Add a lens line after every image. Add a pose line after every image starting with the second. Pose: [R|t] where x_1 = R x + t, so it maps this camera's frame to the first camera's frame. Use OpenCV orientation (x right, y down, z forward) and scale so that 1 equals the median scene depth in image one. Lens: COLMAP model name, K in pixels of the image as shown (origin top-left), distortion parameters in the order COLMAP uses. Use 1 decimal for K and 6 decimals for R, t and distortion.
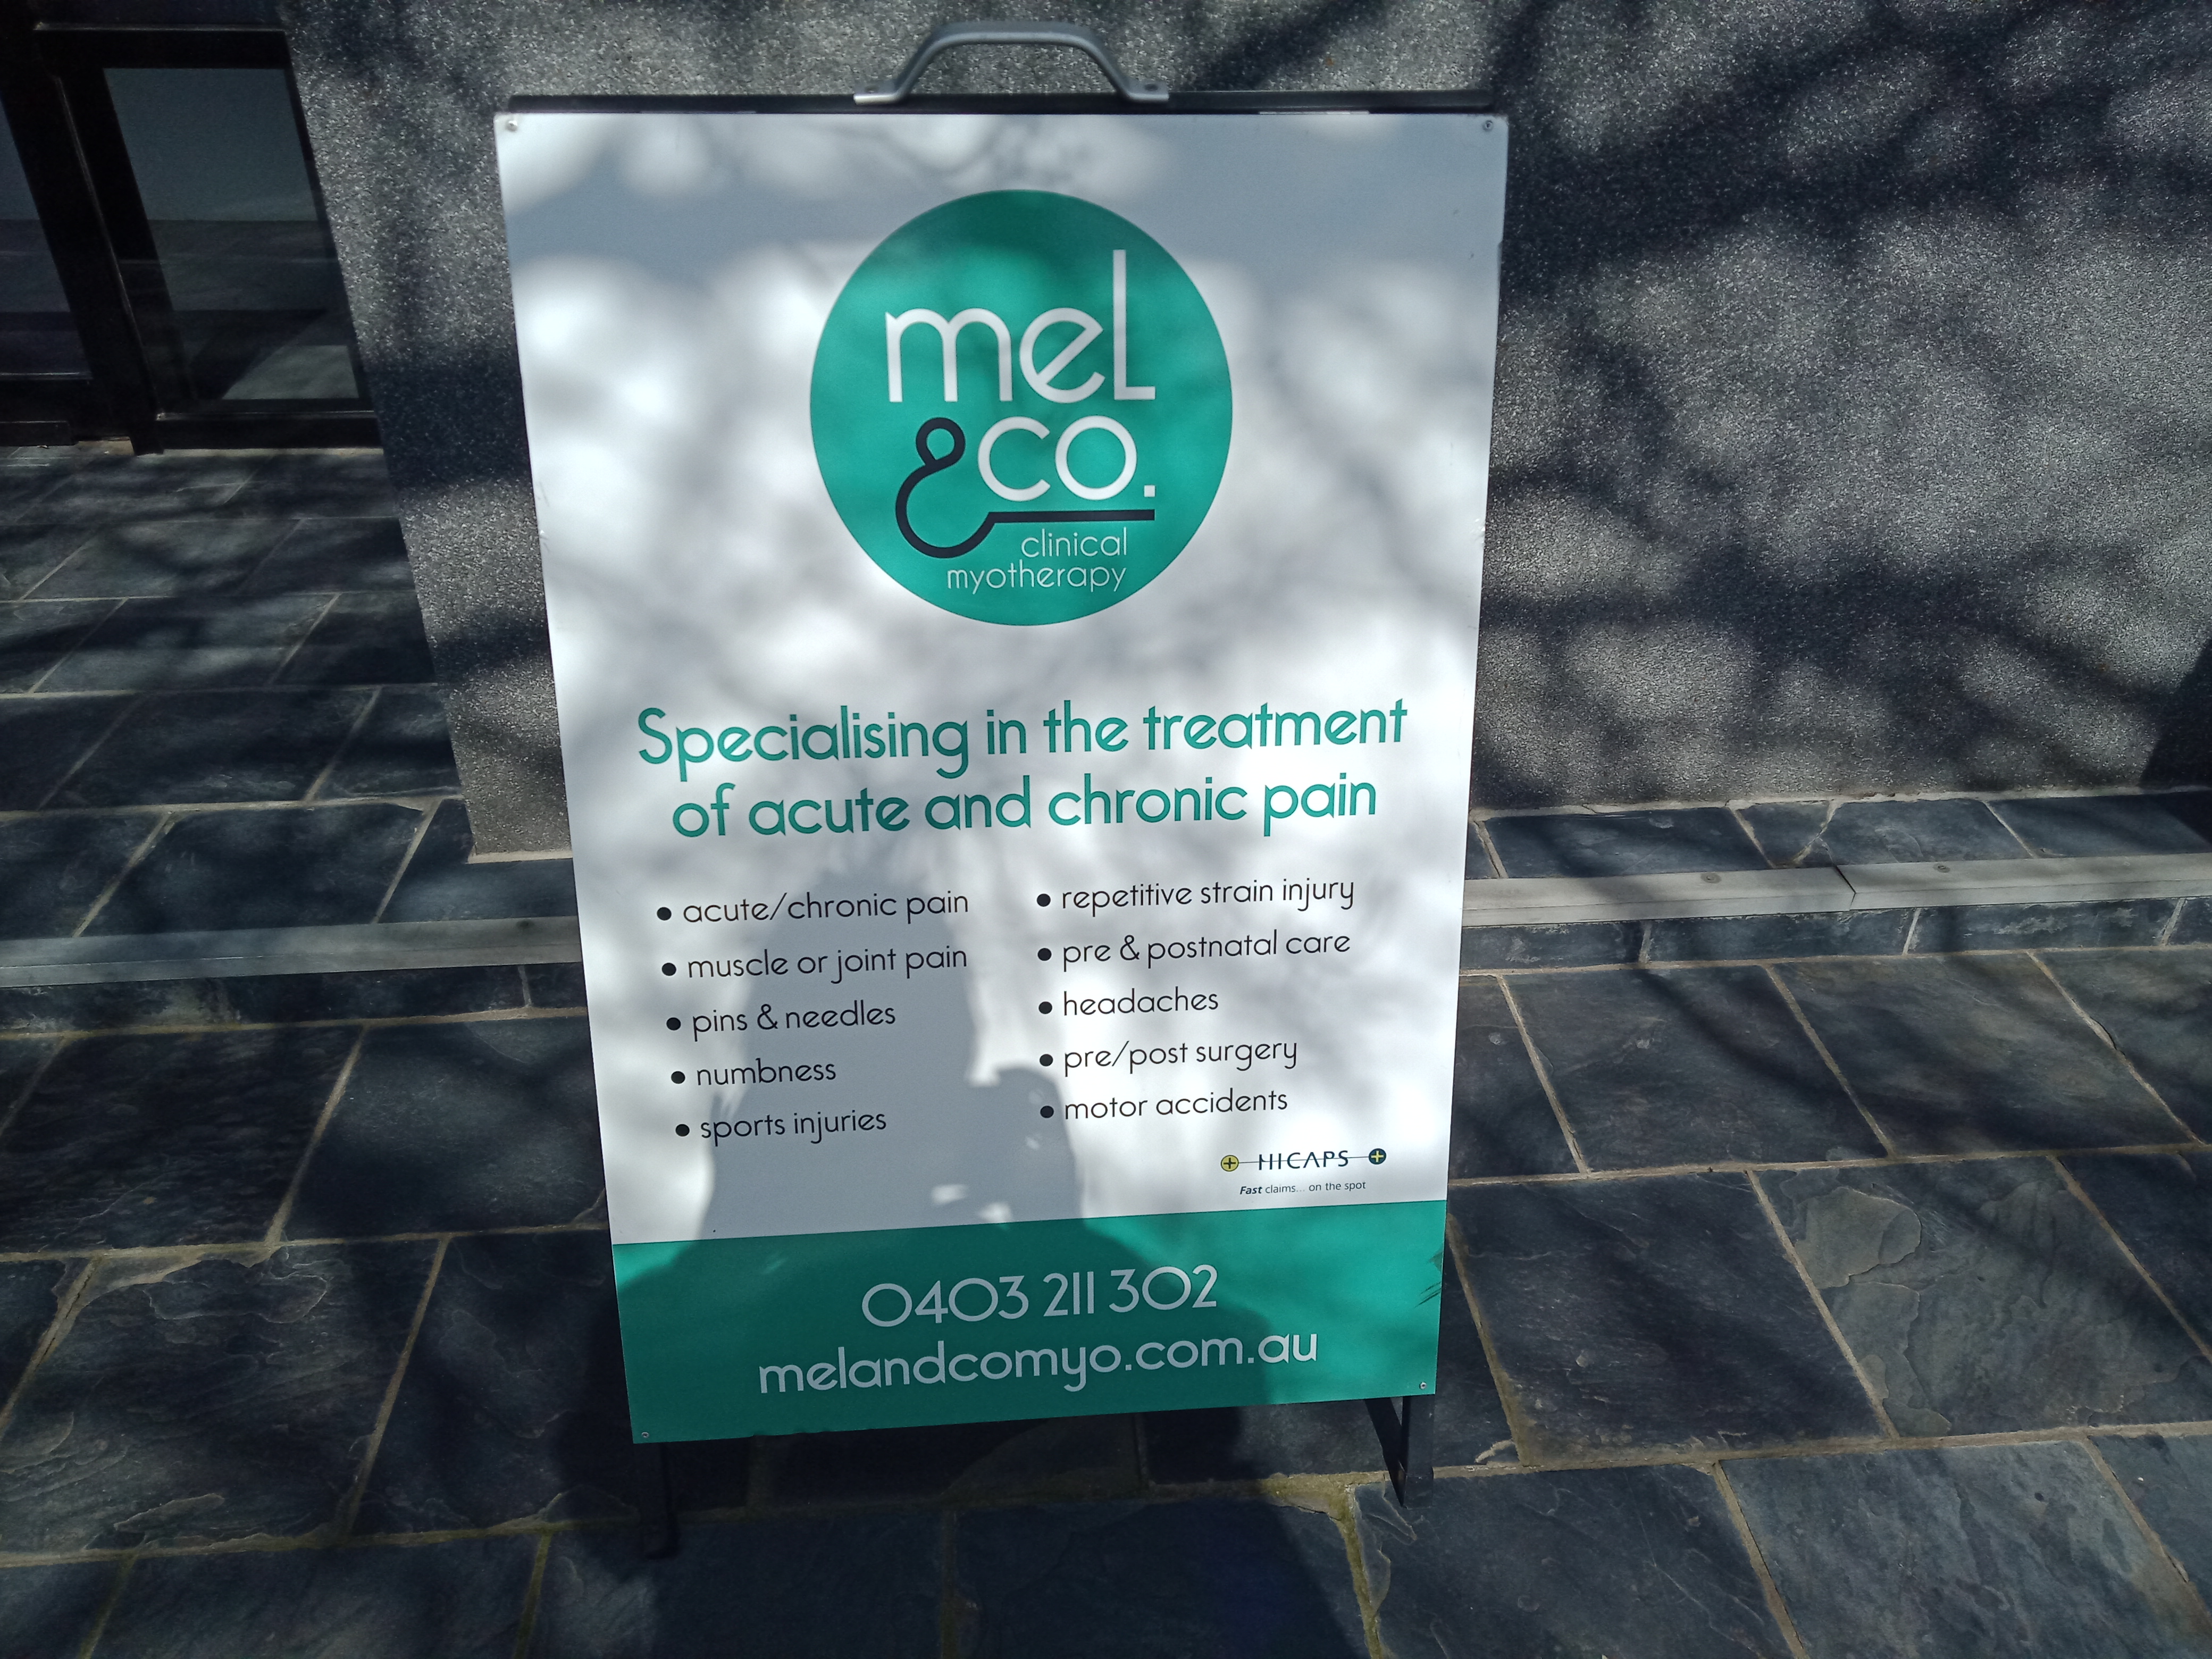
lens RADIAL K [[1626.6, 0, 1109.4], [0, 1626.6, 812.8], [0, 0, 1]] dist [0.011111, -0.001589]
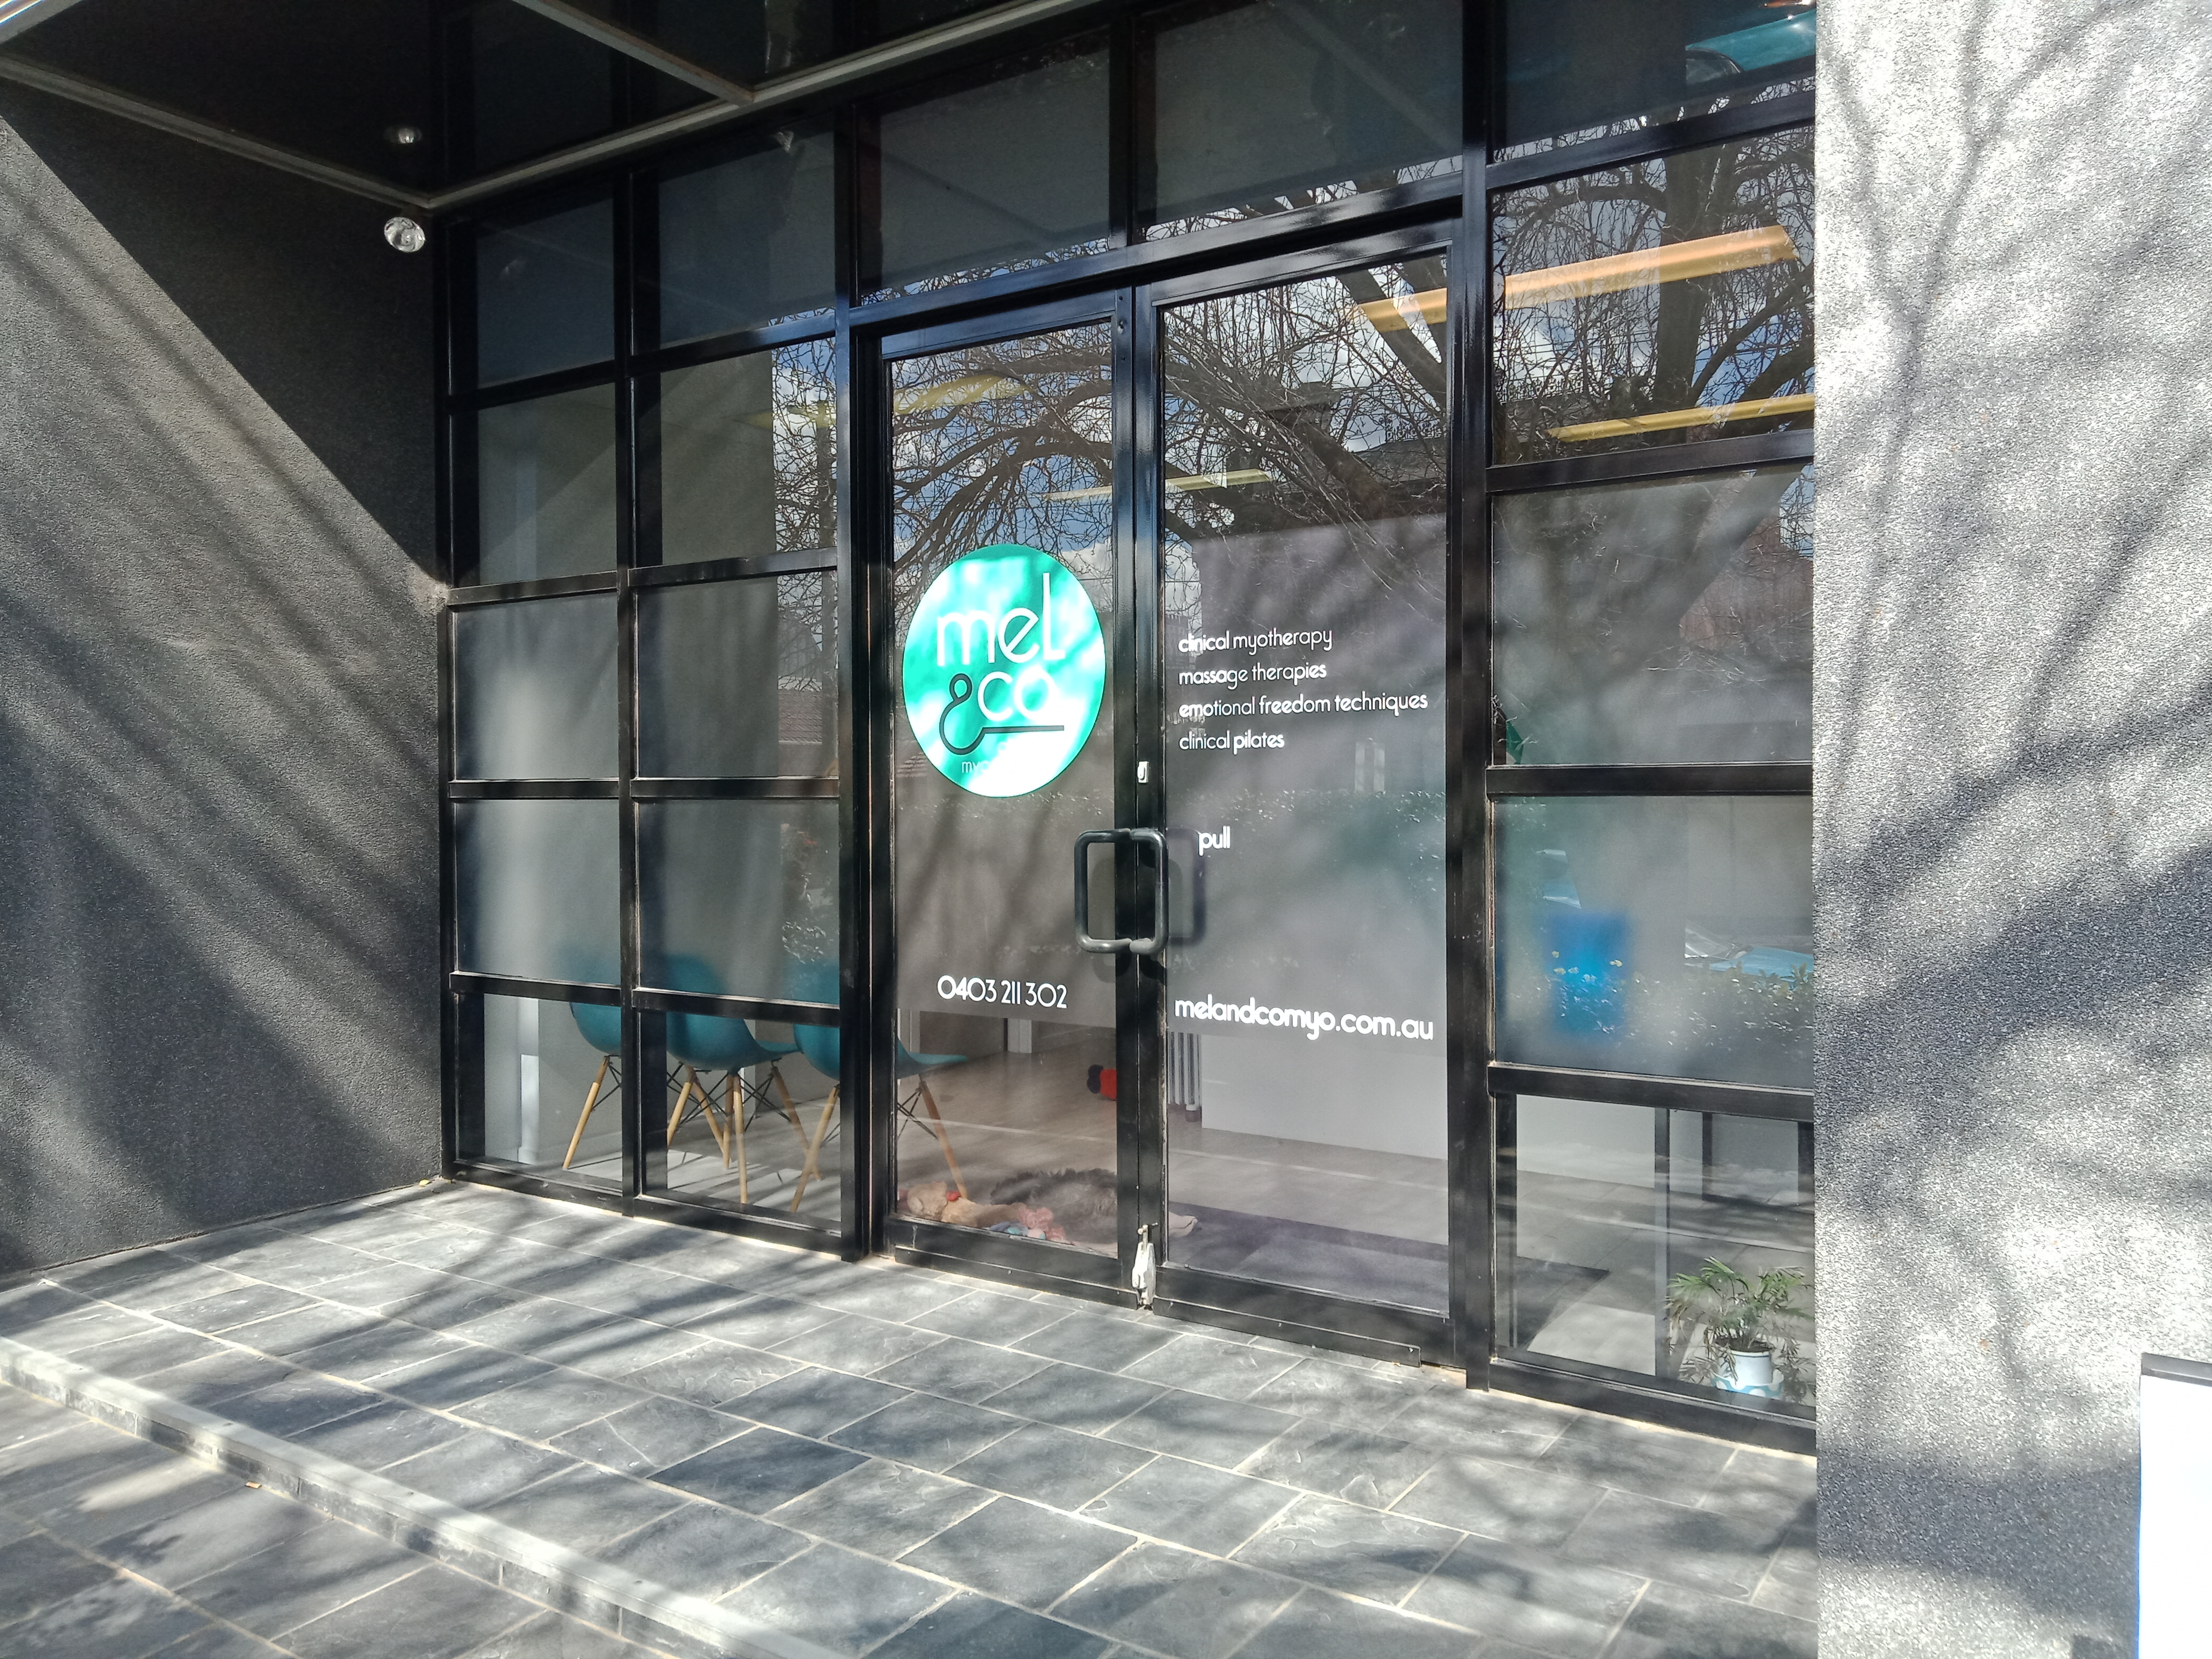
lens RADIAL K [[1626.6, 0, 1109.4], [0, 1626.6, 812.8], [0, 0, 1]] dist [0.011111, -0.001589]
pose [[0.786596, -0.006198, -0.617437, -0.081650], [-0.313520, 0.857451, -0.408023, -0.016876], [0.531951, 0.514528, 0.672524, -0.166883]]
